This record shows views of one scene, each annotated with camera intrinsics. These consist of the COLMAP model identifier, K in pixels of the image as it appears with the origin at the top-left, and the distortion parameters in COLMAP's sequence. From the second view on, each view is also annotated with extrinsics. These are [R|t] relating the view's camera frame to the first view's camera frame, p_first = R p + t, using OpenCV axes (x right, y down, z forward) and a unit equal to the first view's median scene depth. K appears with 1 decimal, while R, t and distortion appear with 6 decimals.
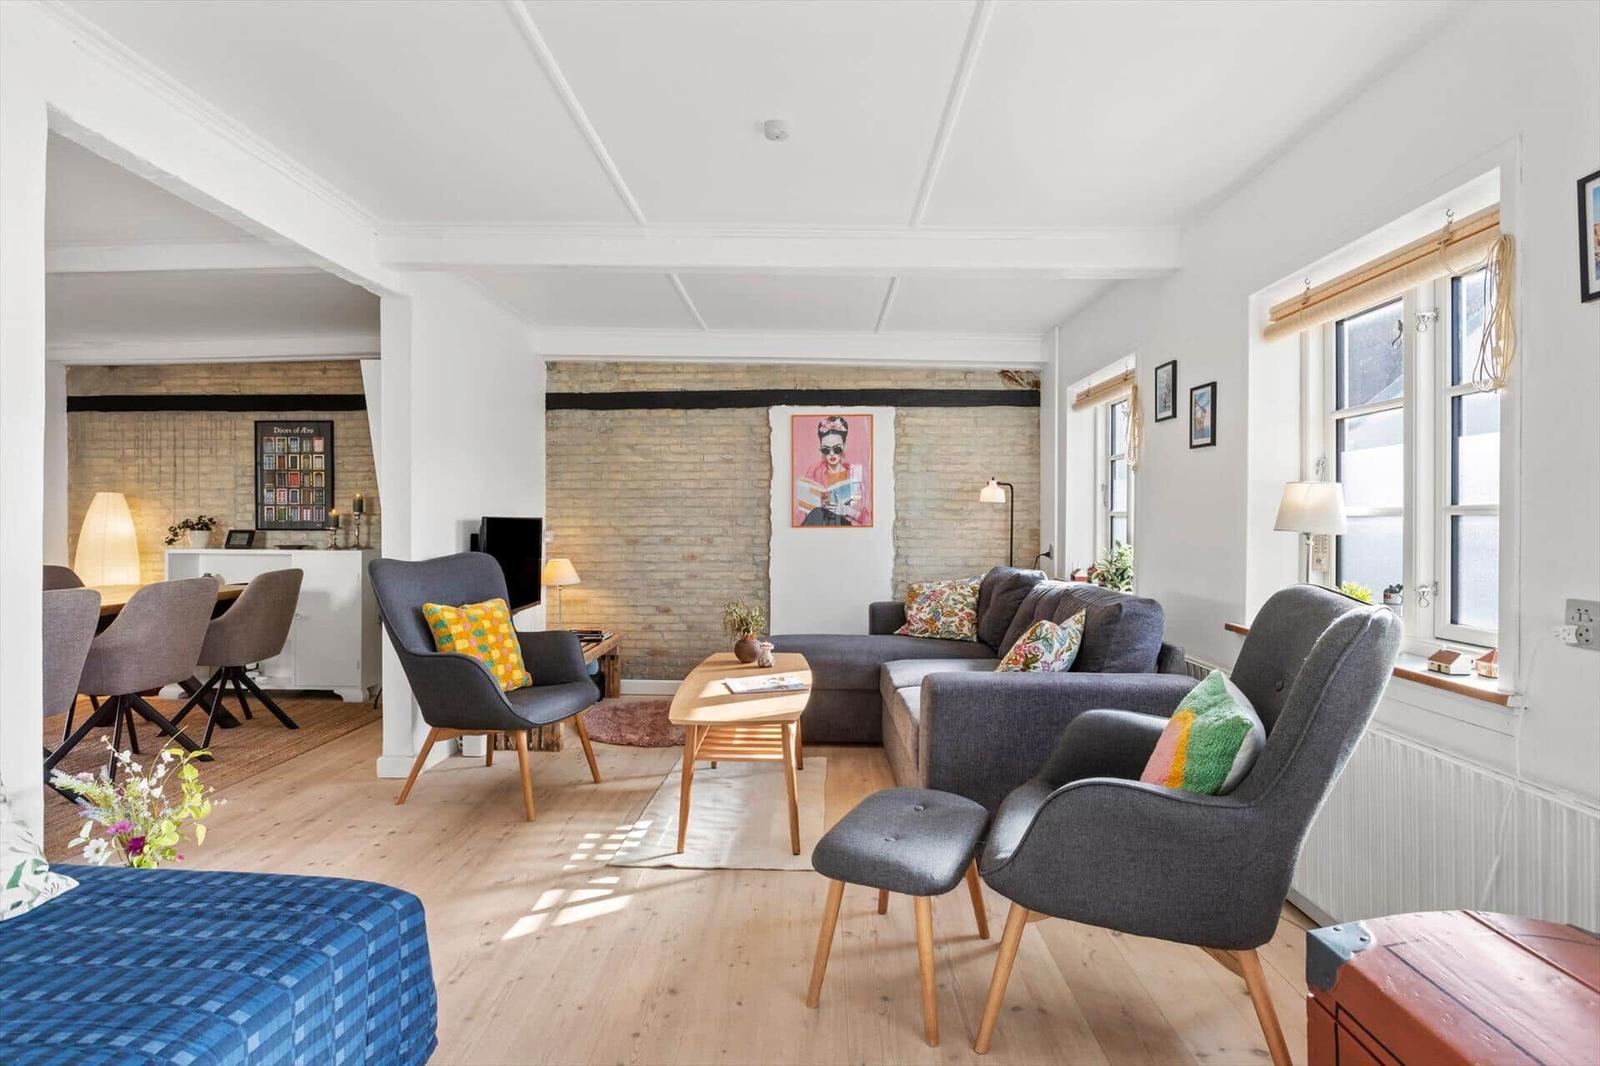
lens RADIAL K [[785.2, 0, 796.8], [0, 785.2, 522.3], [0, 0, 1]] dist [-0.018521, 0.005314]
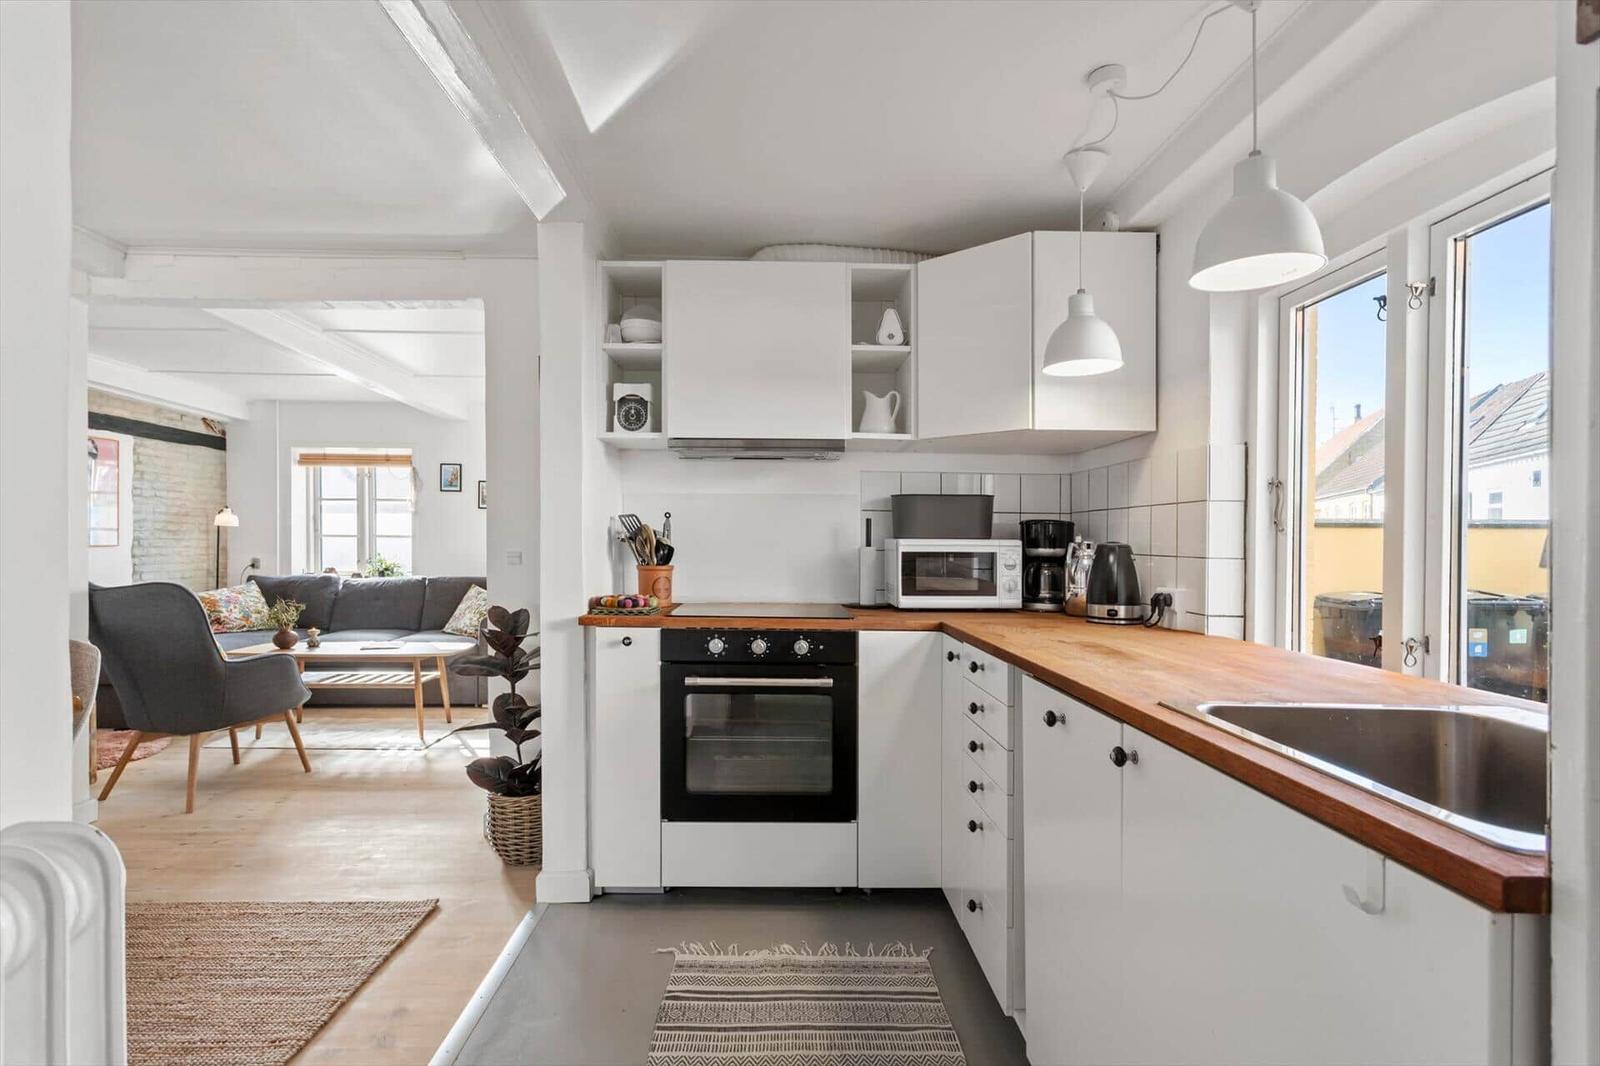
lens RADIAL K [[762.8, 0, 783.7], [0, 762.8, 542.6], [0, 0, 1]] dist [-0.001179, 0.000035]
pose [[-0.045926, -0.008370, 0.998910, -0.966535], [-0.005441, 0.999952, 0.008128, -0.012368], [-0.998930, -0.005062, -0.045970, 0.144936]]
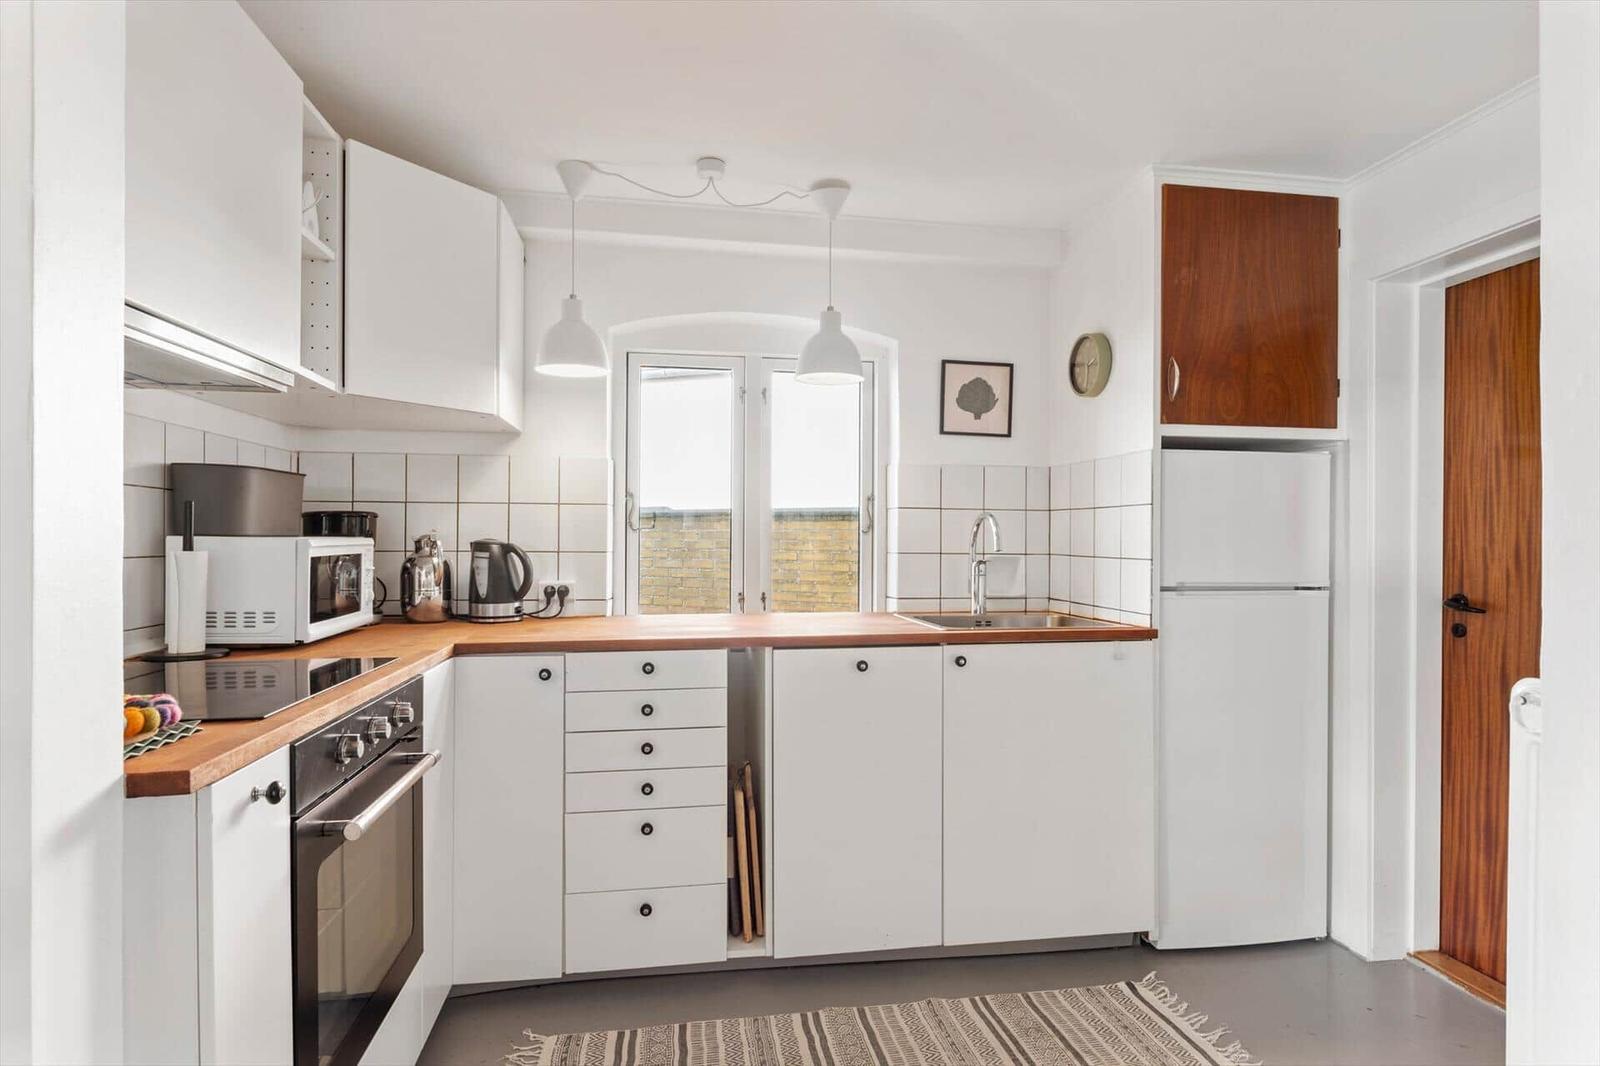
lens RADIAL K [[835.1, 0, 796.5], [0, 835.1, 537.6], [0, 0, 1]] dist [-0.012428, 0.006862]
pose [[-0.982606, -0.008153, -0.185523, -0.588529], [-0.009130, 0.999949, 0.004410, -0.014214], [0.185477, 0.006027, -0.982630, 0.448157]]
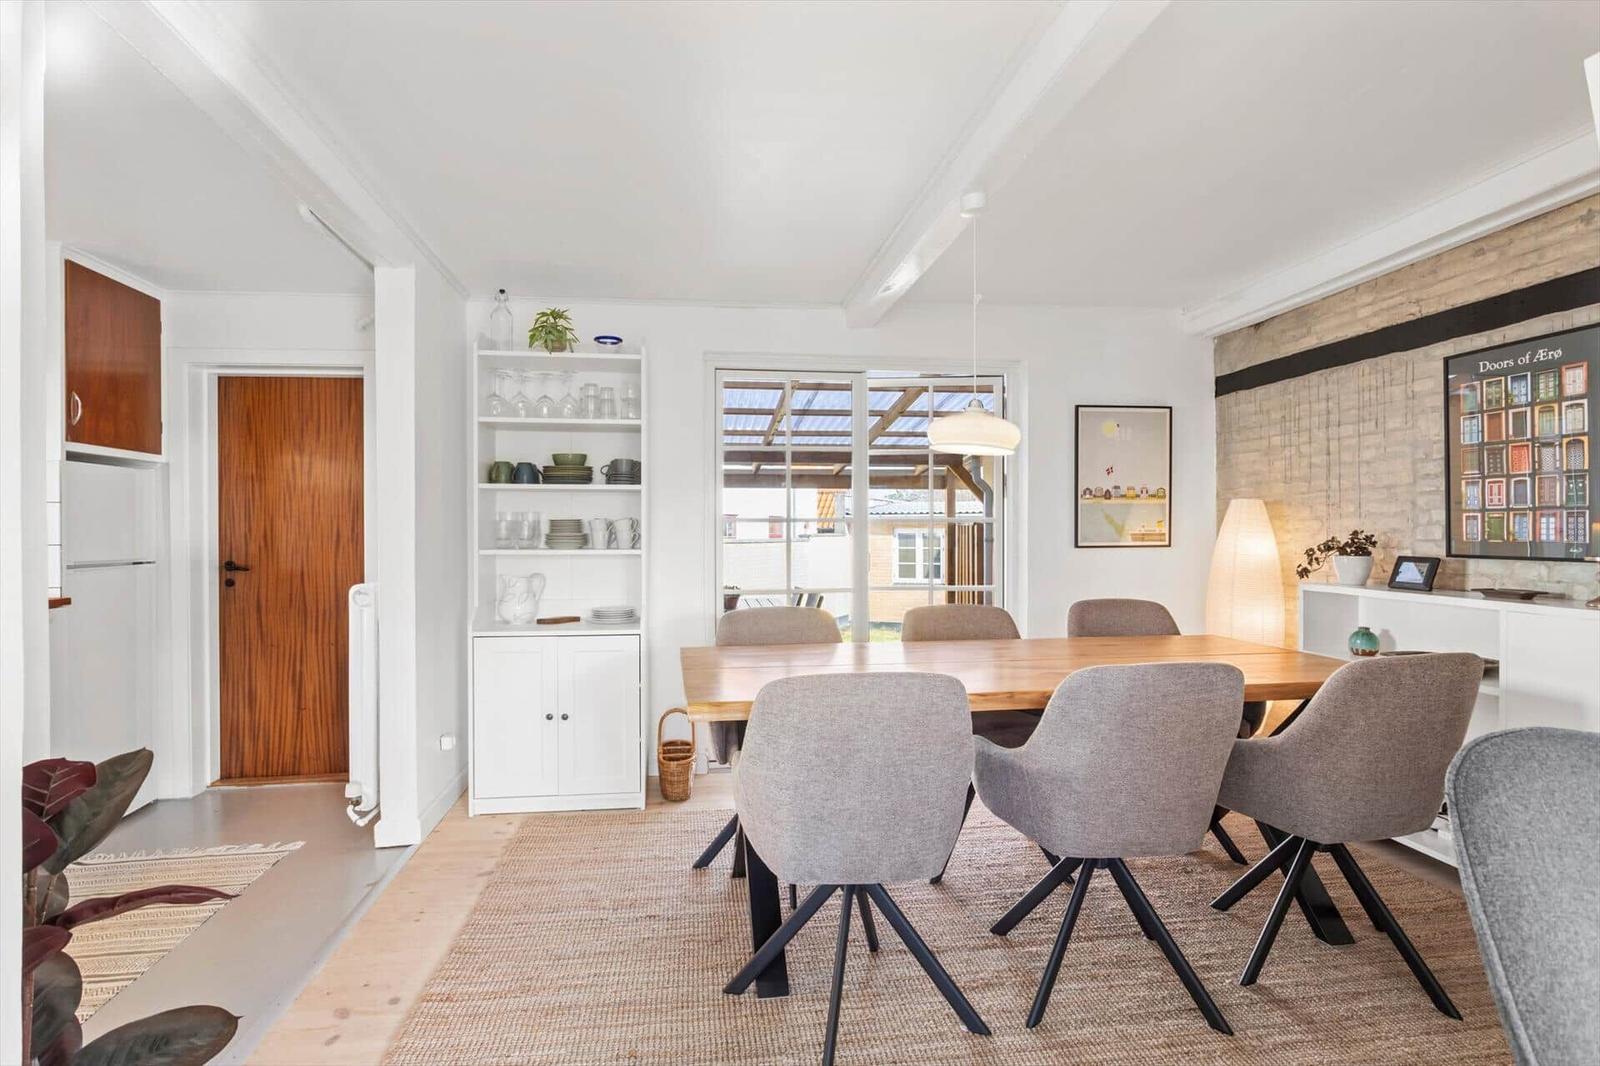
lens RADIAL K [[835.1, 0, 786.0], [0, 835.1, 534.0], [0, 0, 1]] dist [-0.012428, 0.006862]
pose [[0.157532, -0.000117, -0.987514, -0.193684], [0.003463, 0.999994, 0.000434, -0.008117], [0.987508, -0.003488, 0.157532, 0.453747]]
